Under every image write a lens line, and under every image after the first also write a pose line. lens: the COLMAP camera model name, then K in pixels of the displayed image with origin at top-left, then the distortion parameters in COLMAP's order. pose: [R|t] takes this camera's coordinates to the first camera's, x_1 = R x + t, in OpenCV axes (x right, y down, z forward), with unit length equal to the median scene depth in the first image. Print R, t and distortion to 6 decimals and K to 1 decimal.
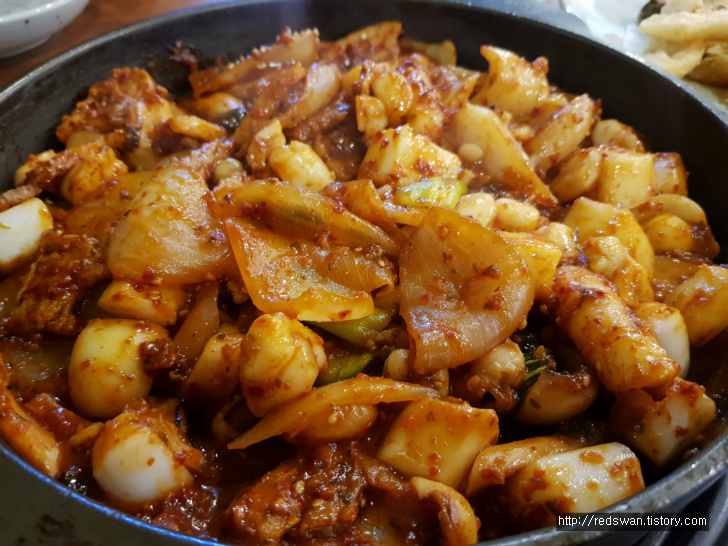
lens RADIAL K [[558.2, 0, 364.0], [0, 558.2, 273.0], [0, 0, 1]] dist [-0.001727, -0.056490]
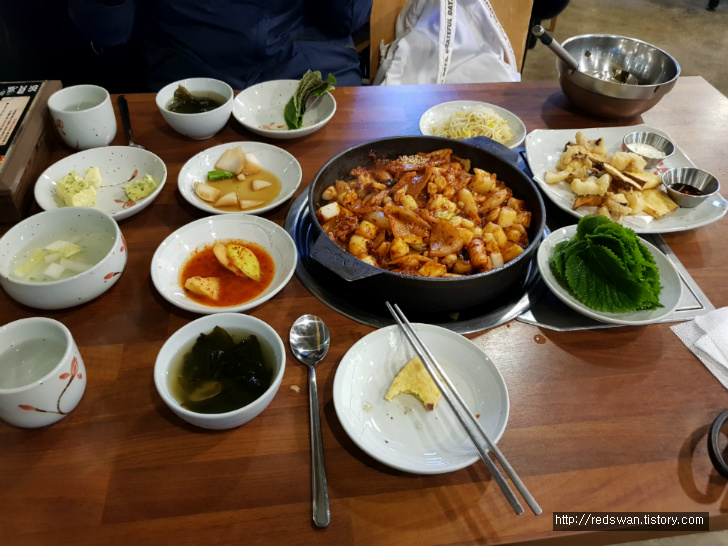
lens RADIAL K [[558.2, 0, 364.0], [0, 558.2, 273.0], [0, 0, 1]] dist [-0.001727, -0.056490]
pose [[0.979246, 0.141783, -0.144827, 0.178993], [-0.142687, 0.989759, 0.004181, 0.269164], [0.143937, 0.016571, 0.989448, -2.477575]]
